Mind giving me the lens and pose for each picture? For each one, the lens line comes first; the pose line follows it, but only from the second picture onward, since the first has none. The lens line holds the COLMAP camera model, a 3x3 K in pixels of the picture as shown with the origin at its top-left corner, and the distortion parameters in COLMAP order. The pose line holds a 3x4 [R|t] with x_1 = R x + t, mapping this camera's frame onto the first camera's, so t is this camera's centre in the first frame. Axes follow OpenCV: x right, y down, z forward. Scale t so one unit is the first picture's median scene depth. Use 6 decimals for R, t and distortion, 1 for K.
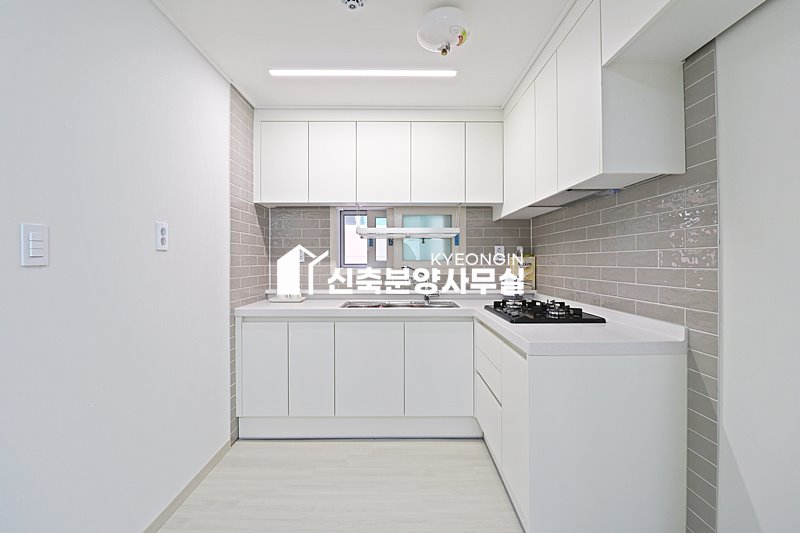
lens RADIAL K [[371.0, 0, 399.5], [0, 371.0, 262.3], [0, 0, 1]] dist [0.002667, -0.001594]
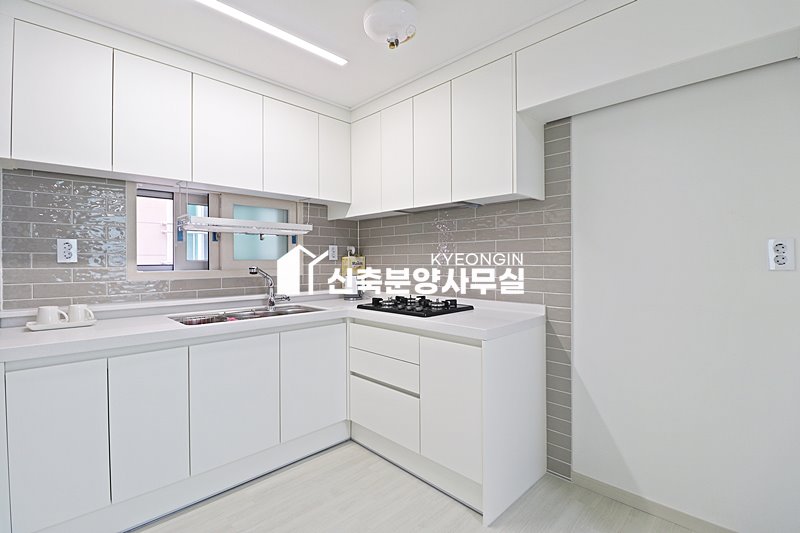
lens RADIAL K [[371.0, 0, 400.7], [0, 371.0, 262.1], [0, 0, 1]] dist [0.002667, -0.001594]
pose [[0.720373, -0.006551, 0.693556, -0.376721], [0.004893, 0.999979, 0.004363, -0.003115], [-0.693570, 0.000251, 0.720389, 0.199022]]
